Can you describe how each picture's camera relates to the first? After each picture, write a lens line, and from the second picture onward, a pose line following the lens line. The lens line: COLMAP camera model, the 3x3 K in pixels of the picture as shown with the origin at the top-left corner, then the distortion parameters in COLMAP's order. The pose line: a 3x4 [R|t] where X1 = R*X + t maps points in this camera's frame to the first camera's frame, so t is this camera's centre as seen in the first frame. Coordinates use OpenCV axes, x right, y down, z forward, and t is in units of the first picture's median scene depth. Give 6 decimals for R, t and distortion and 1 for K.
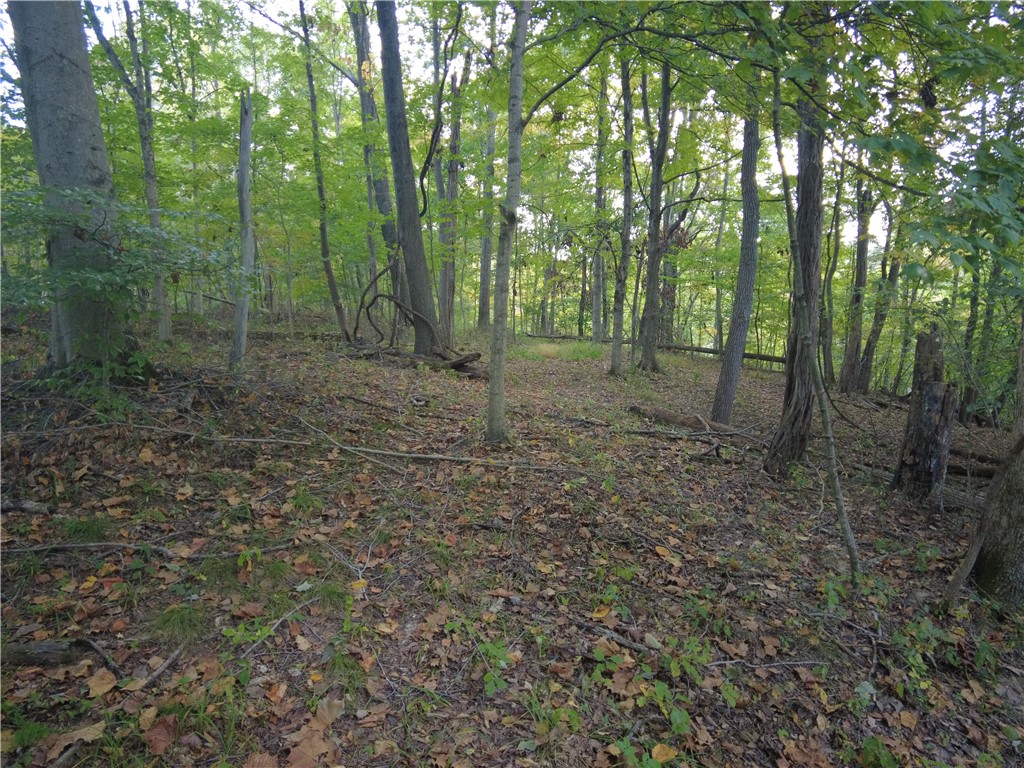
lens RADIAL K [[630.3, 0, 512.3], [0, 630.3, 378.4], [0, 0, 1]] dist [-0.043236, 0.003060]
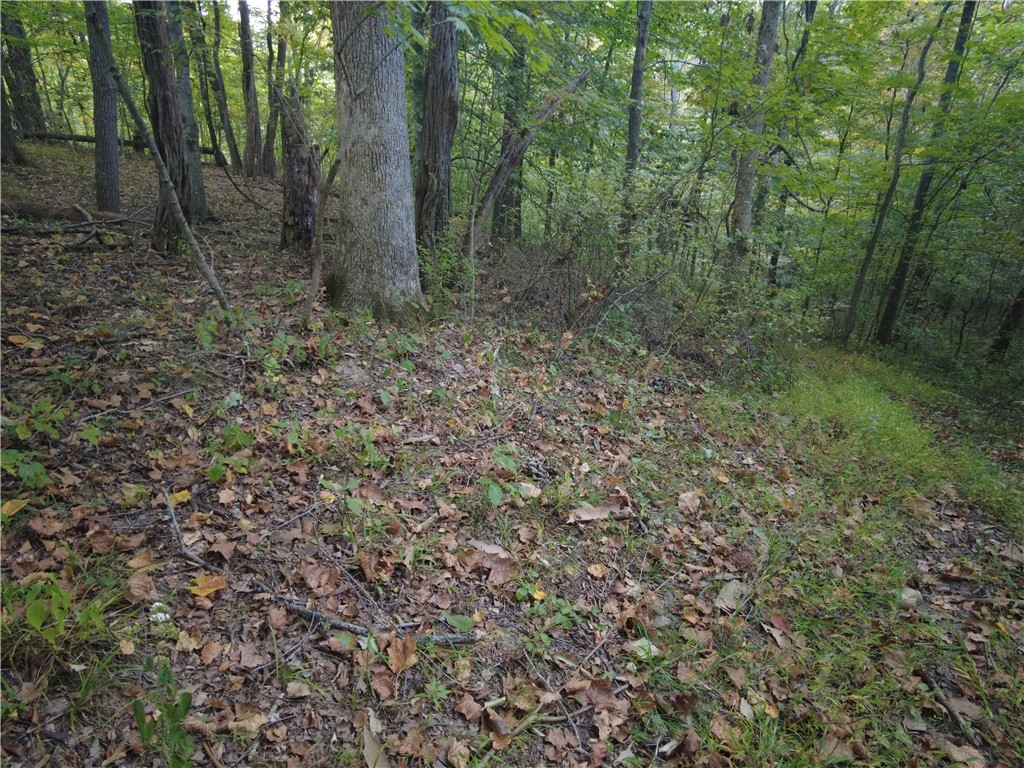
lens RADIAL K [[630.3, 0, 512.3], [0, 630.3, 378.4], [0, 0, 1]] dist [-0.043236, 0.003060]
pose [[0.649486, -0.283487, 0.705552, 0.076249], [0.042278, 0.939929, 0.338741, 0.074852], [-0.759197, -0.190178, 0.622456, -0.086827]]
